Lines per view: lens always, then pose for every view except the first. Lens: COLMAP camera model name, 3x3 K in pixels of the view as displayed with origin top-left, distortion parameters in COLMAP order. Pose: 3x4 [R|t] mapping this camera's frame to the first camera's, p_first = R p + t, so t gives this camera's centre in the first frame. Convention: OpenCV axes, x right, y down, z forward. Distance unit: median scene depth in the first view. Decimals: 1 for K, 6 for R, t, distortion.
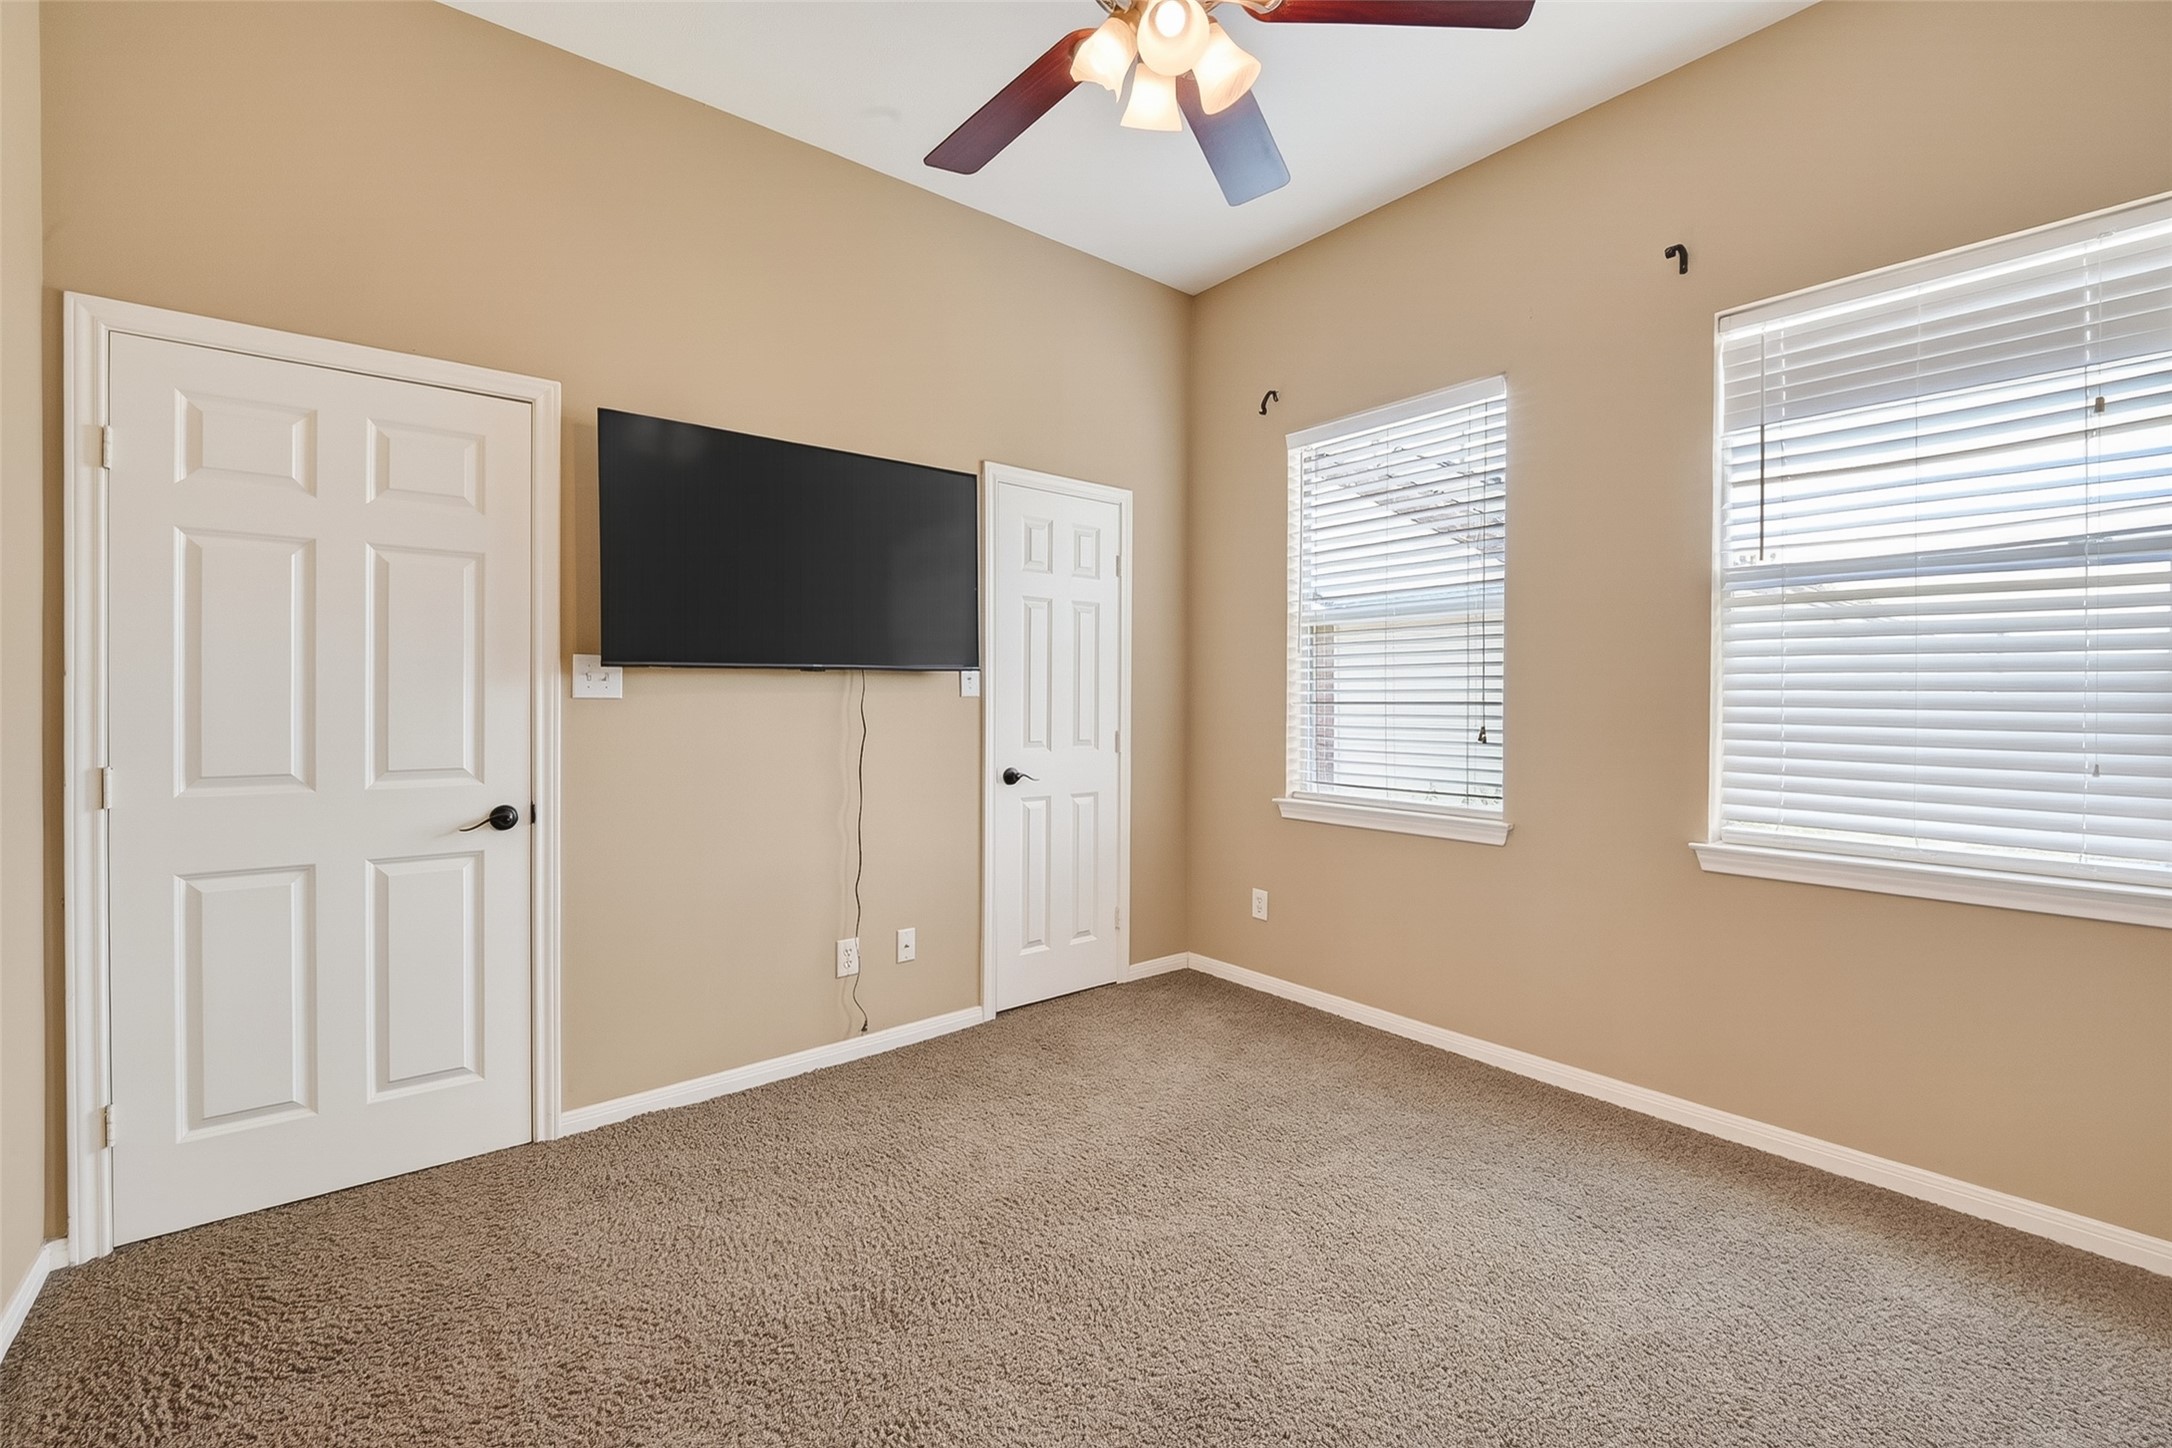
lens RADIAL K [[922.0, 0, 1081.2], [0, 922.0, 717.7], [0, 0, 1]] dist [-0.014267, -0.000713]
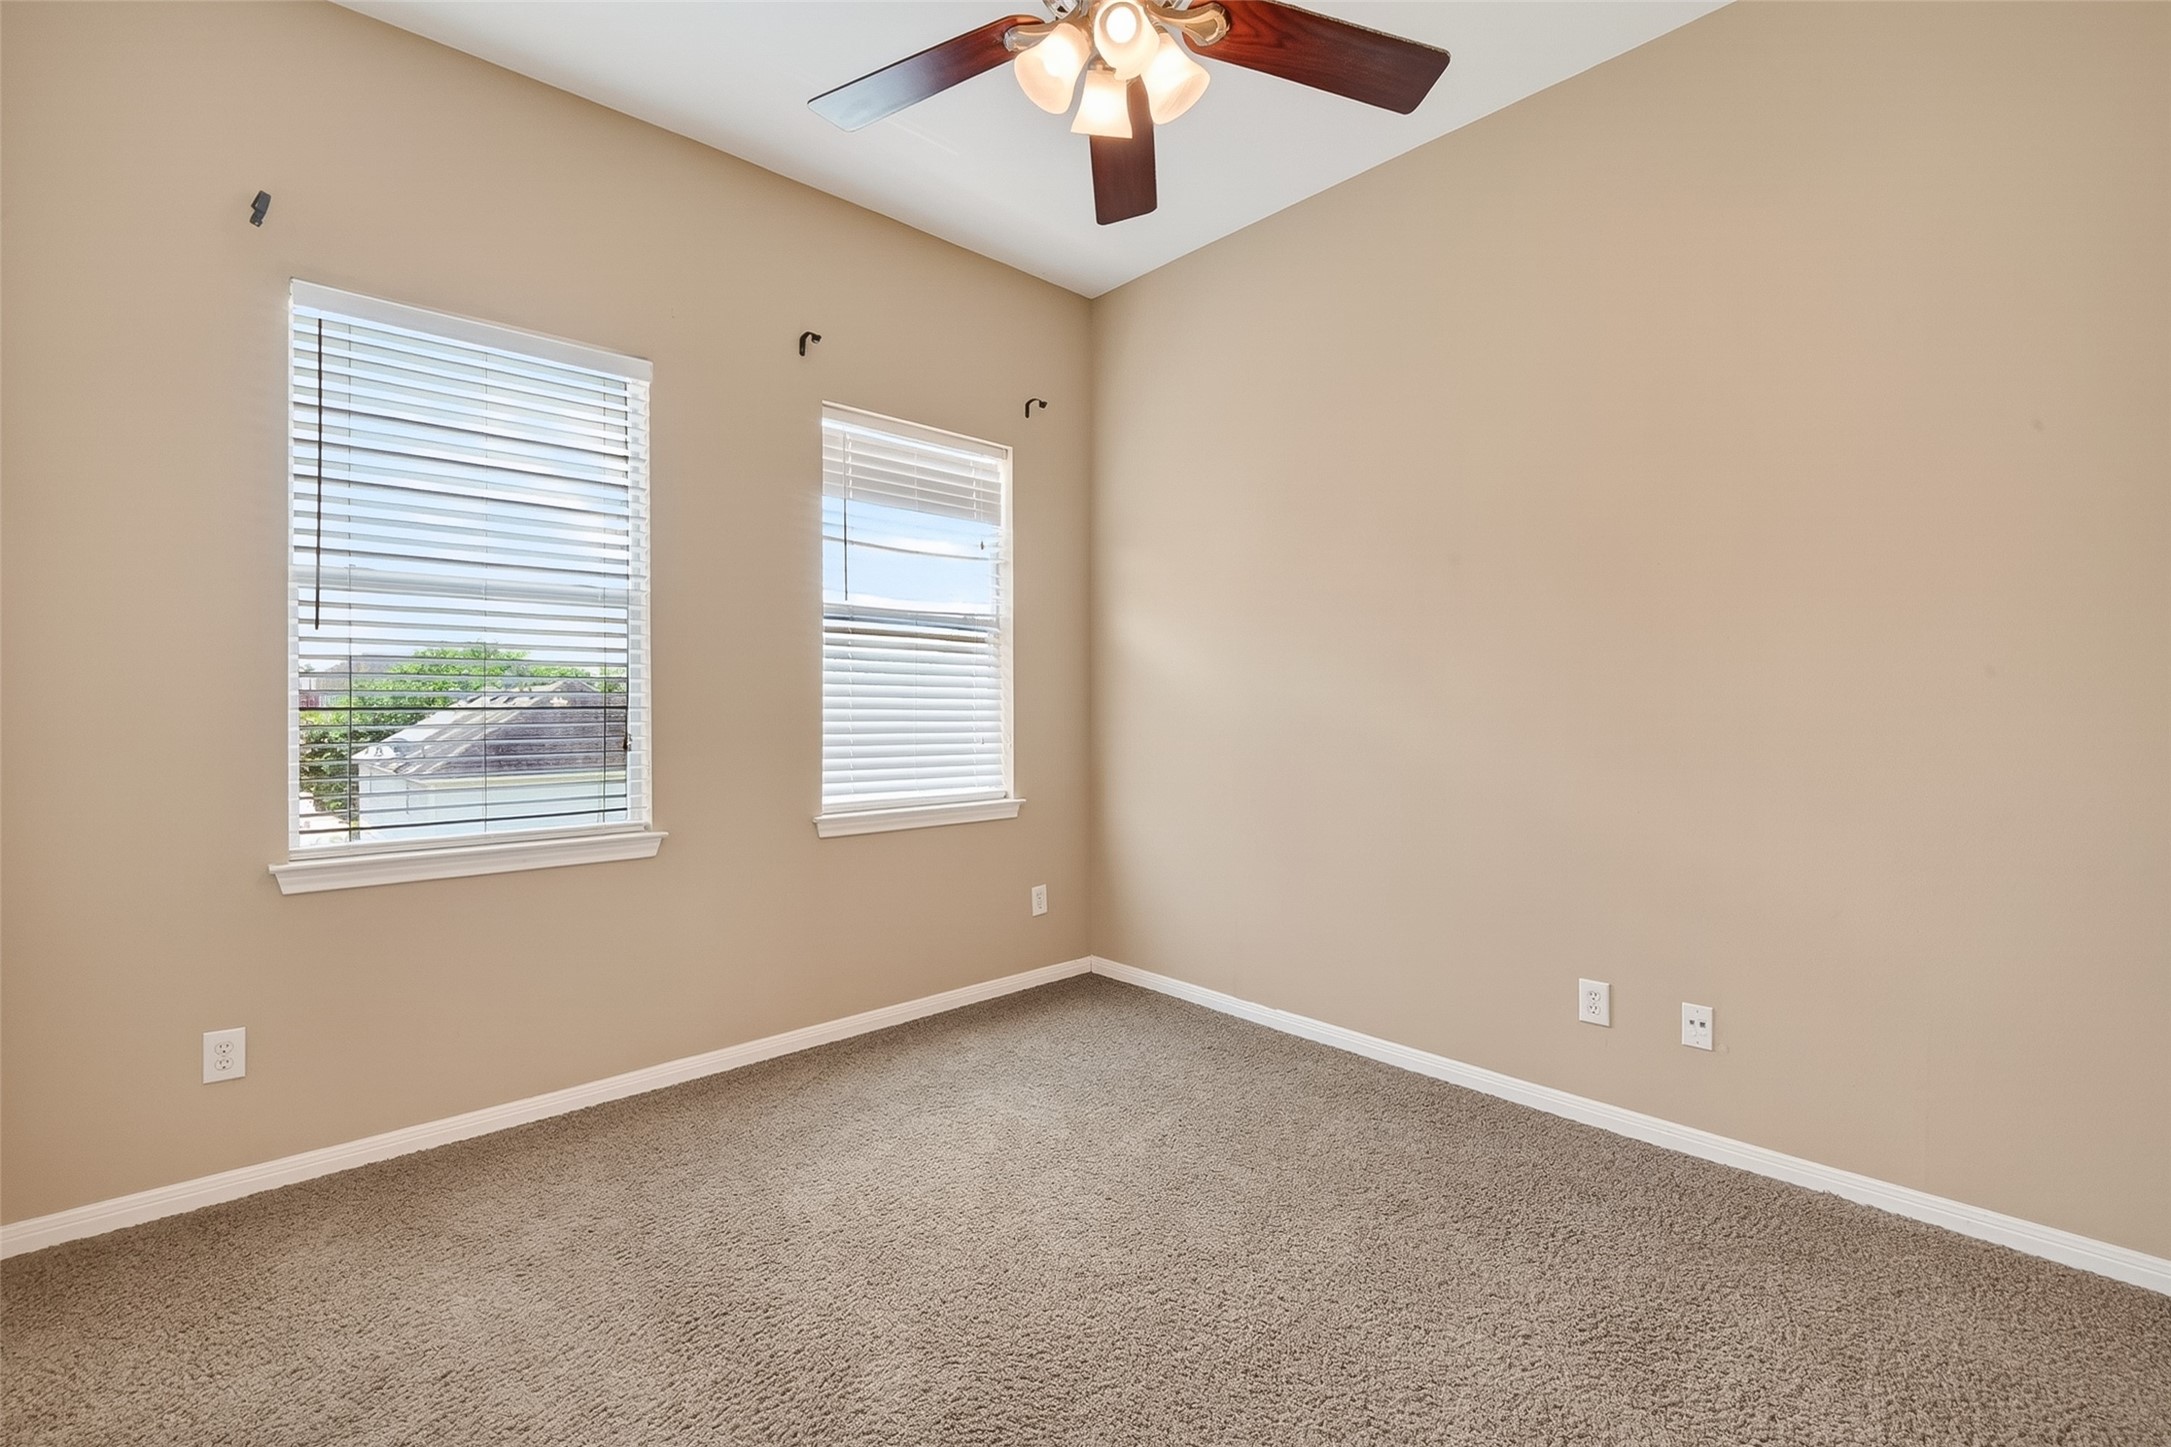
lens RADIAL K [[921.6, 0, 1080.8], [0, 921.6, 716.1], [0, 0, 1]] dist [-0.014267, -0.000713]
pose [[-0.071787, -0.017431, 0.997268, -0.595237], [0.018115, 0.999660, 0.018777, -0.019094], [-0.997255, 0.019414, -0.071447, 0.706380]]
